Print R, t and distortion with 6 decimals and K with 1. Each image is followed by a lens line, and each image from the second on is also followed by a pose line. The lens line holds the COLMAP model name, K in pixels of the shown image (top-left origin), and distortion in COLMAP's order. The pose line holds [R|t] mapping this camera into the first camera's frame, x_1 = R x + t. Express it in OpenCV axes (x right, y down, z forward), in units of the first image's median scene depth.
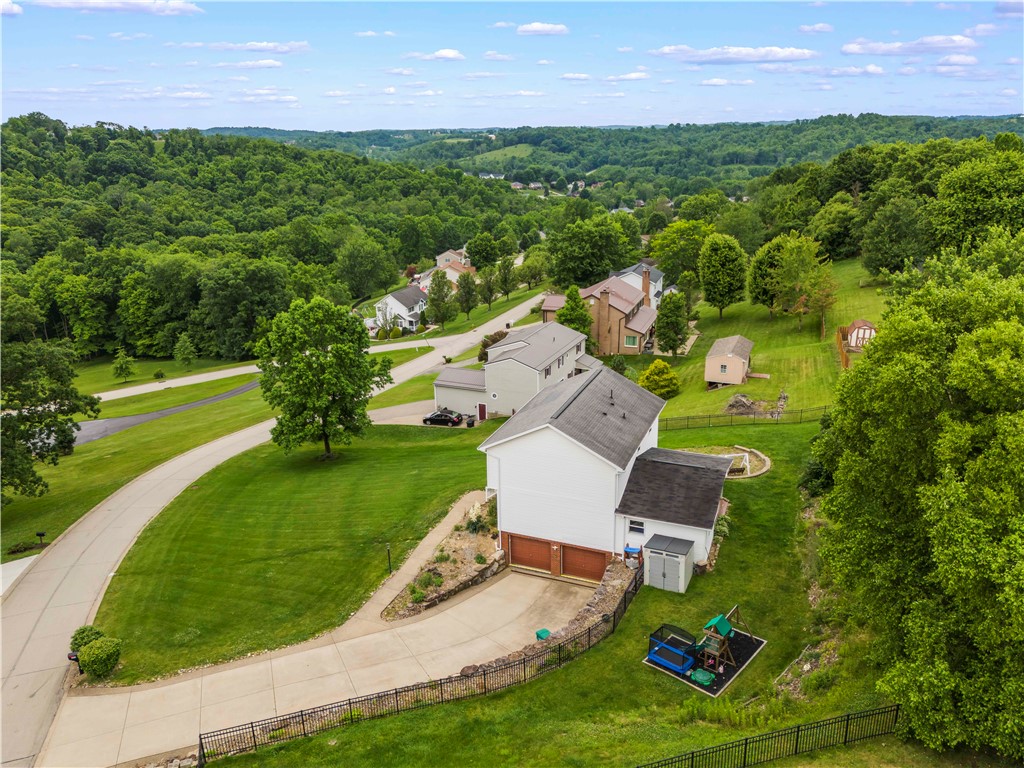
lens RADIAL K [[751.7, 0, 507.4], [0, 751.7, 376.6], [0, 0, 1]] dist [0.081720, -0.087993]
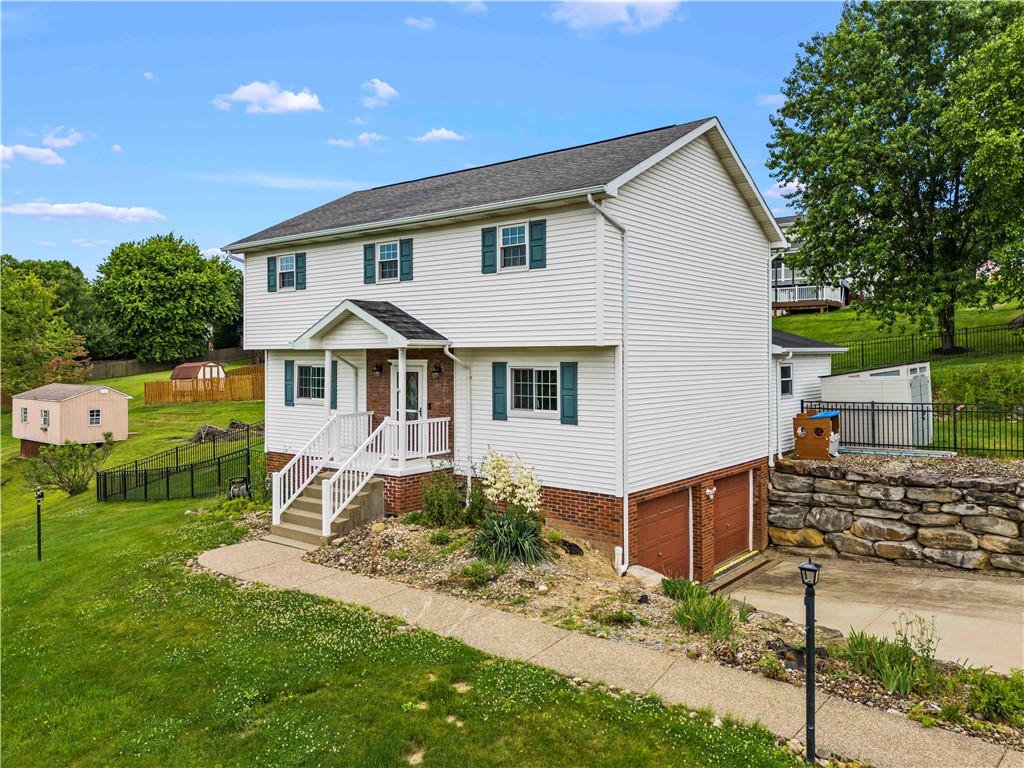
lens RADIAL K [[765.6, 0, 511.1], [0, 765.6, 351.4], [0, 0, 1]] dist [0.063526, -0.053864]
pose [[0.287270, 0.024044, 0.957548, -0.099297], [0.292854, 0.949610, -0.111702, 0.054135], [-0.911983, 0.312510, 0.265753, 0.298819]]
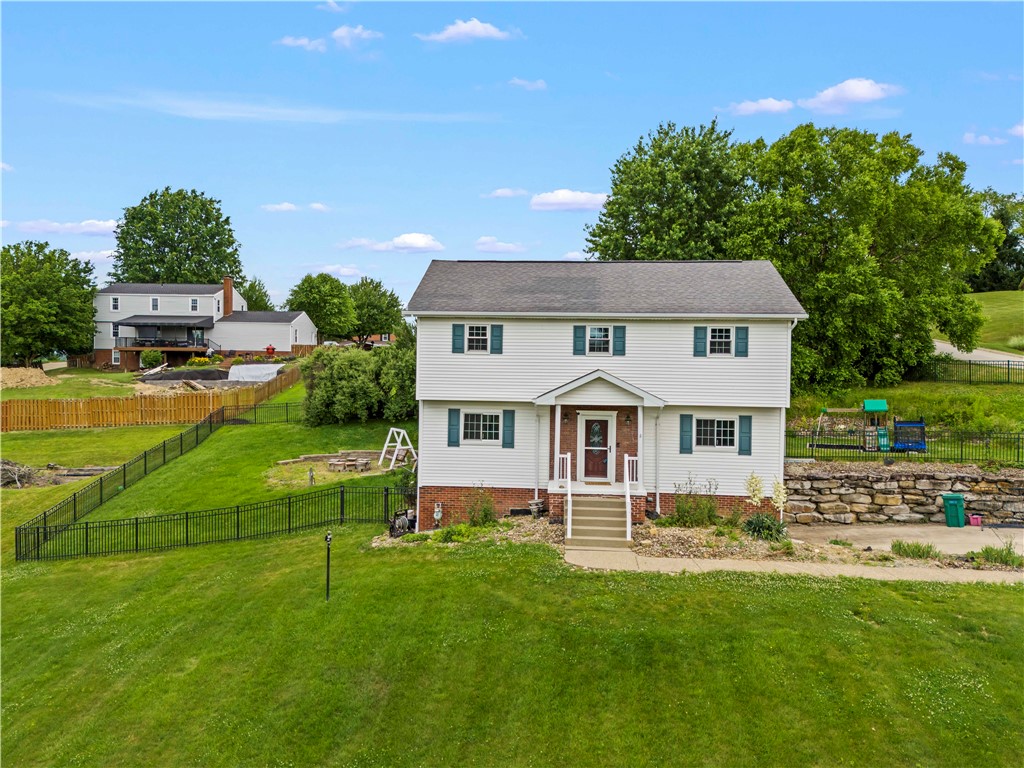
lens RADIAL K [[751.7, 0, 507.4], [0, 751.7, 376.6], [0, 0, 1]] dist [0.081720, -0.087993]
pose [[-0.297832, 0.007576, 0.954588, -0.136830], [0.284298, 0.955298, 0.081120, 0.011871], [-0.911302, 0.295548, -0.286672, 0.406865]]
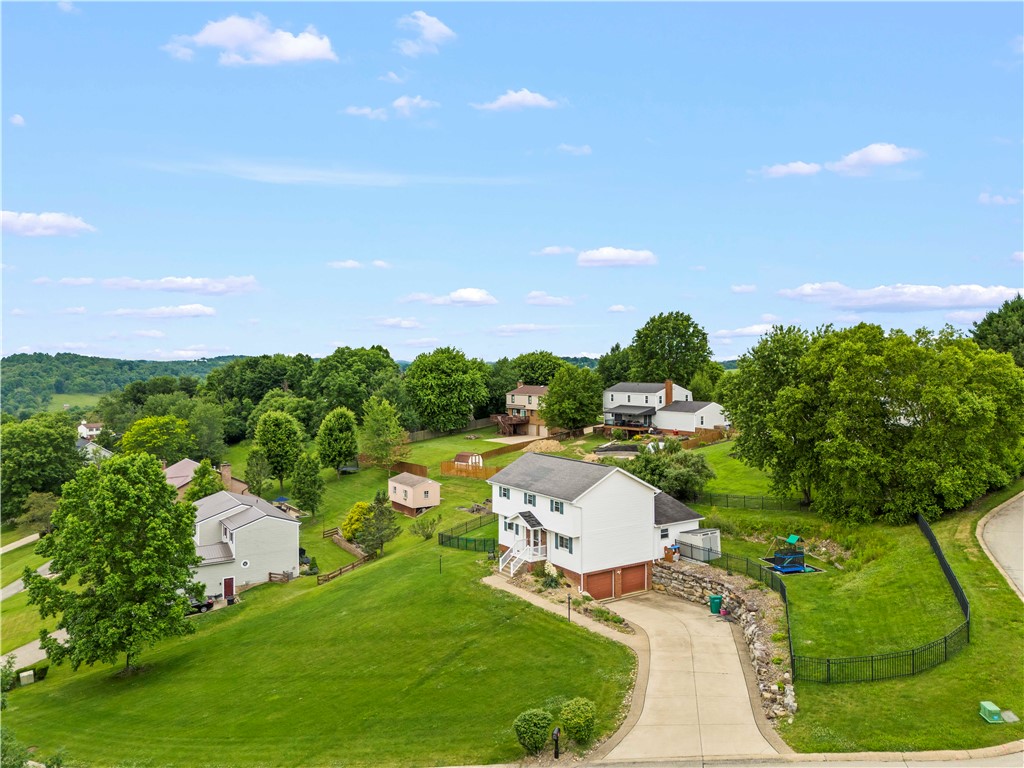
lens RADIAL K [[751.7, 0, 507.4], [0, 751.7, 376.6], [0, 0, 1]] dist [0.081720, -0.087993]
pose [[0.569127, 0.001139, 0.822249, -0.336806], [0.246863, 0.953630, -0.172190, 0.026418], [-0.784317, 0.300981, 0.542455, 0.110251]]
